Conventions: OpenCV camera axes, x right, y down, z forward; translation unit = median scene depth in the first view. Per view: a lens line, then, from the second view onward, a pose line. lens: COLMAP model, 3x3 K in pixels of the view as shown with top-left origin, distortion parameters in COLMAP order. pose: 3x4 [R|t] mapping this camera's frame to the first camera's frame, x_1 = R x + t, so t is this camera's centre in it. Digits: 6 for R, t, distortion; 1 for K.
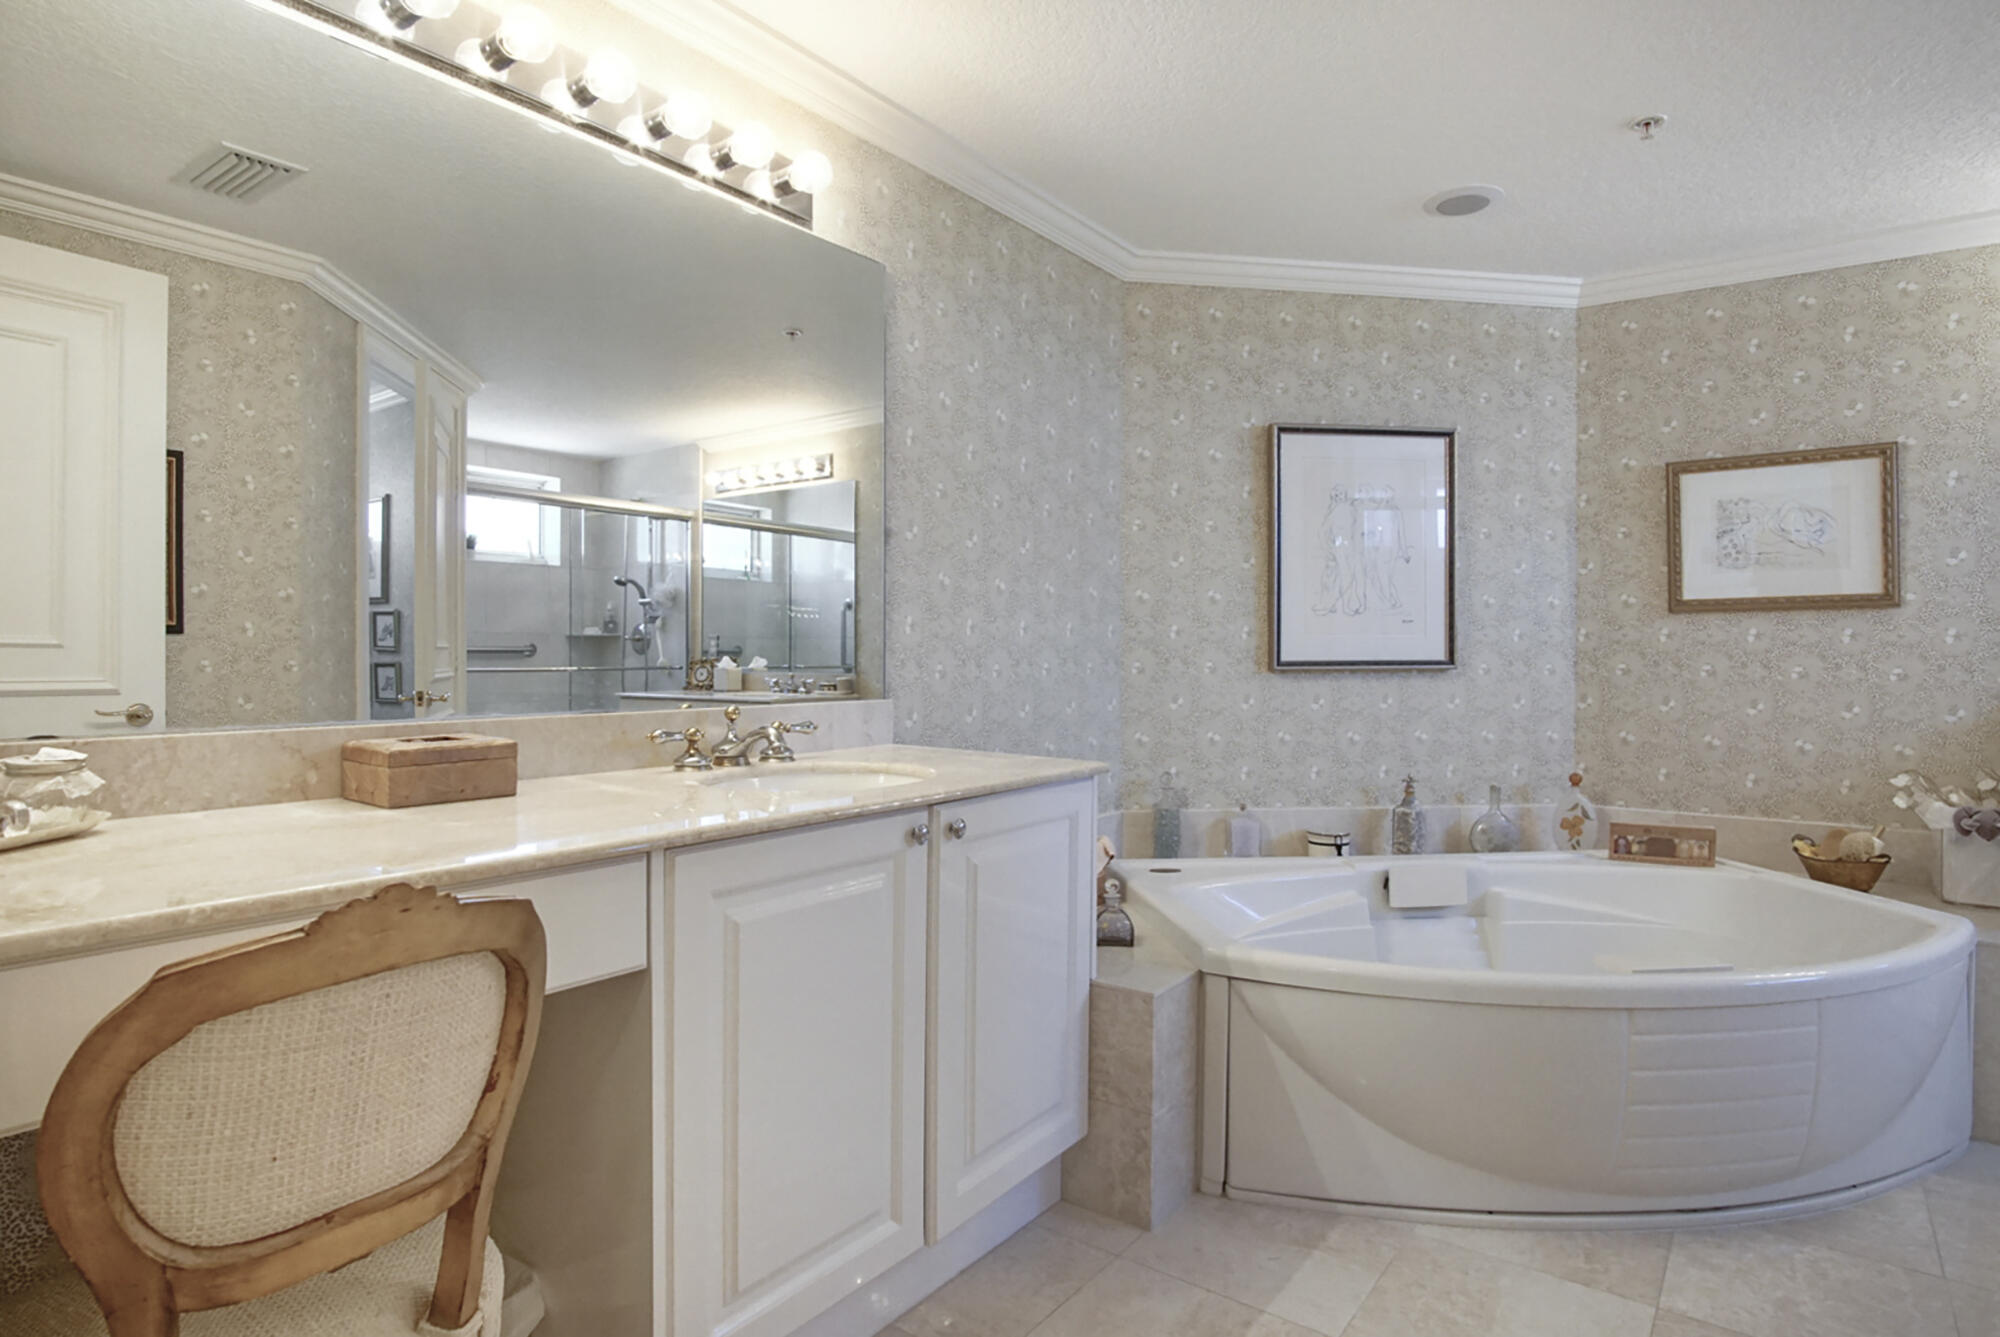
lens RADIAL K [[1073.0, 0, 986.0], [0, 1073.0, 641.0], [0, 0, 1]] dist [-0.023076, 0.001452]
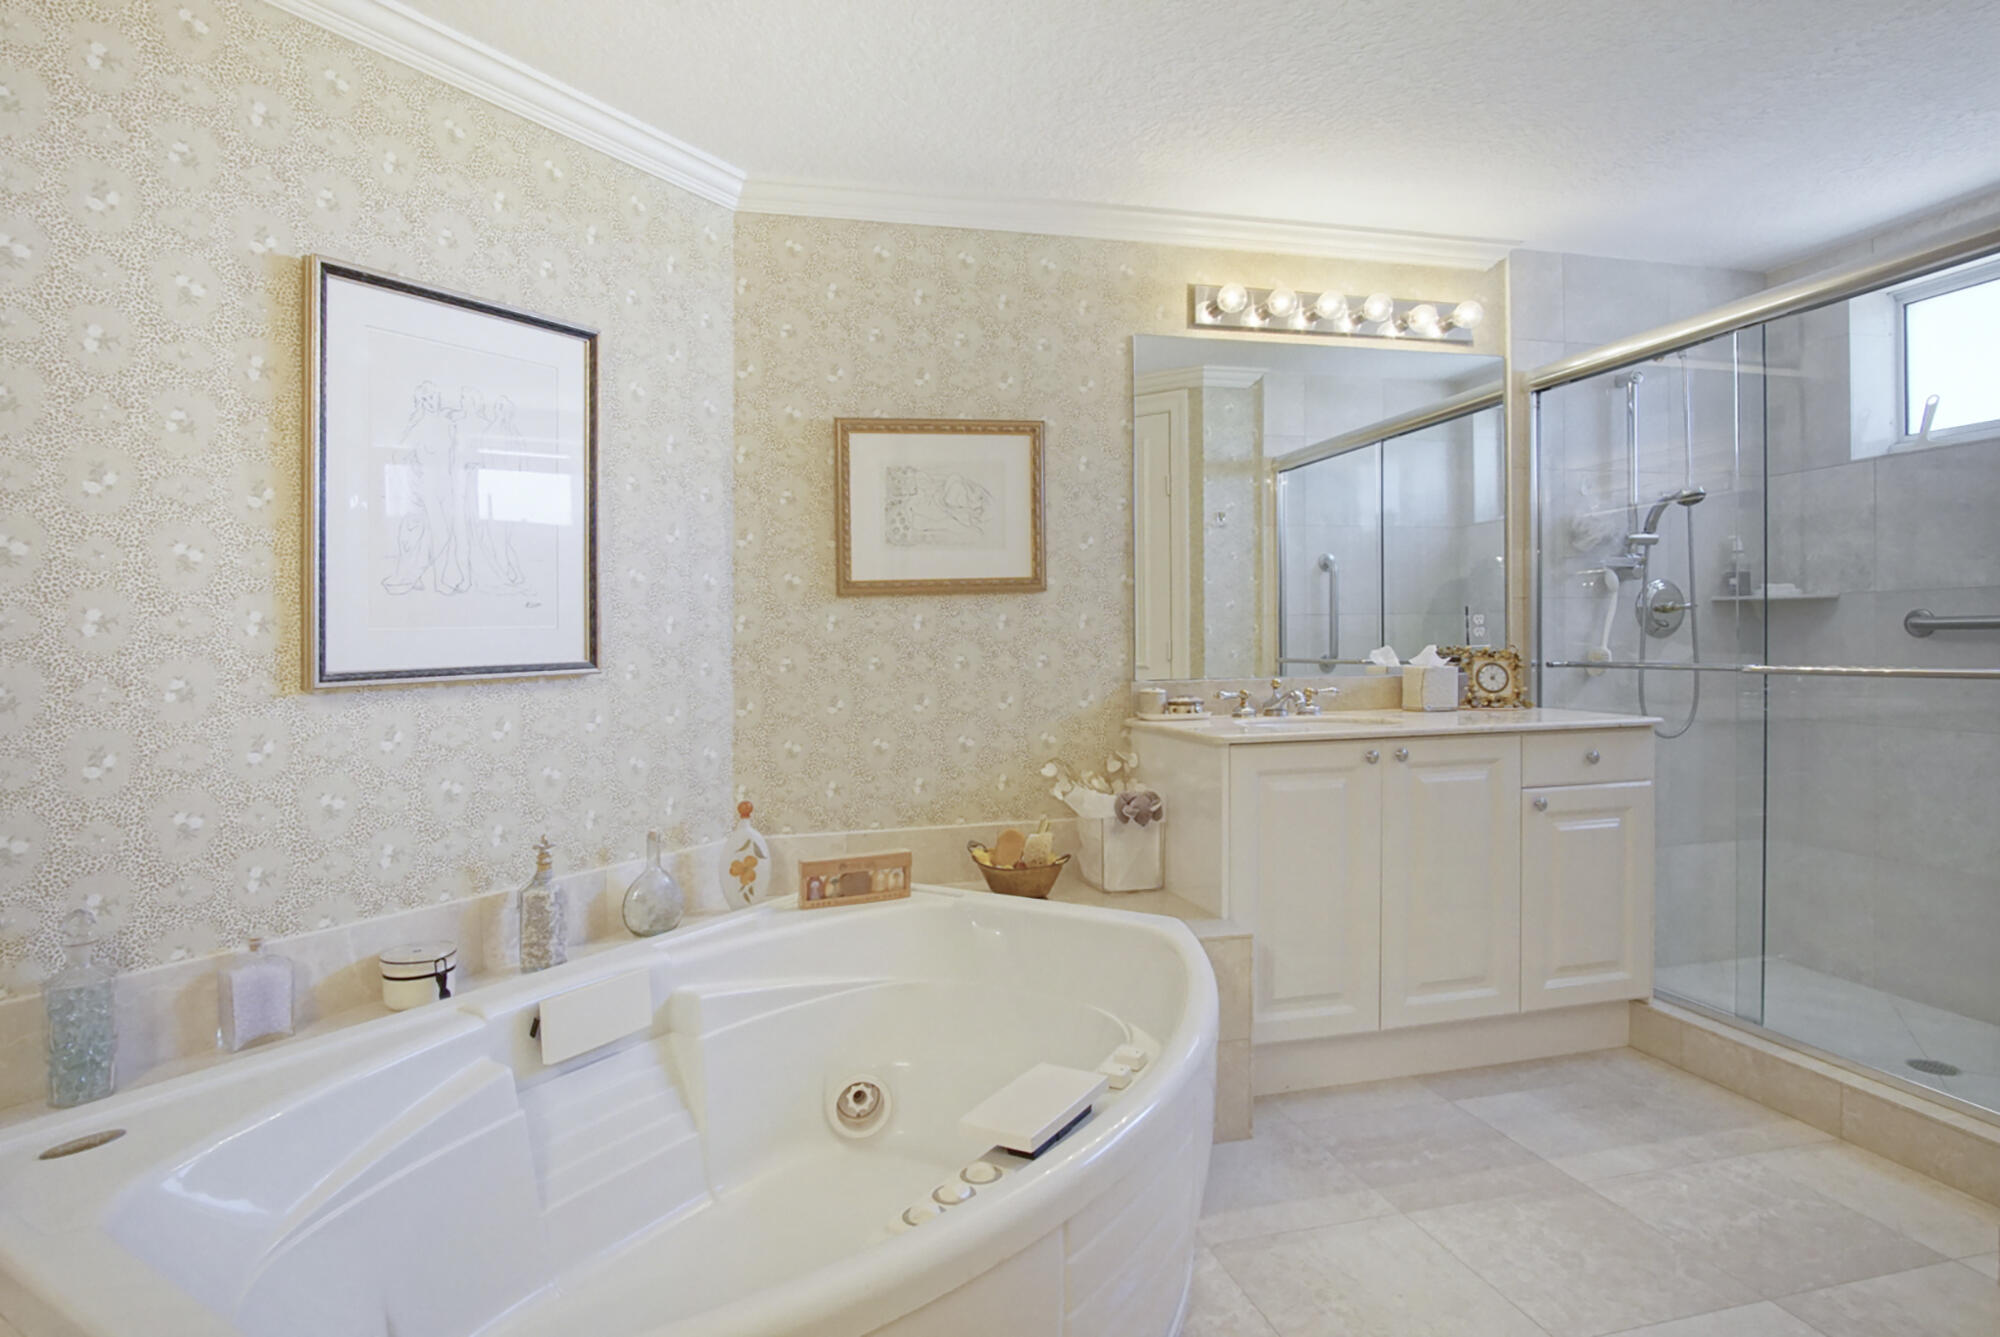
lens RADIAL K [[1083.8, 0, 988.0], [0, 1083.8, 614.5], [0, 0, 1]] dist [-0.020450, 0.001456]
pose [[0.629179, -0.001175, 0.777260, 0.051504], [0.015772, 0.999812, -0.011255, -0.000551], [-0.777100, 0.019341, 0.629079, 0.368889]]
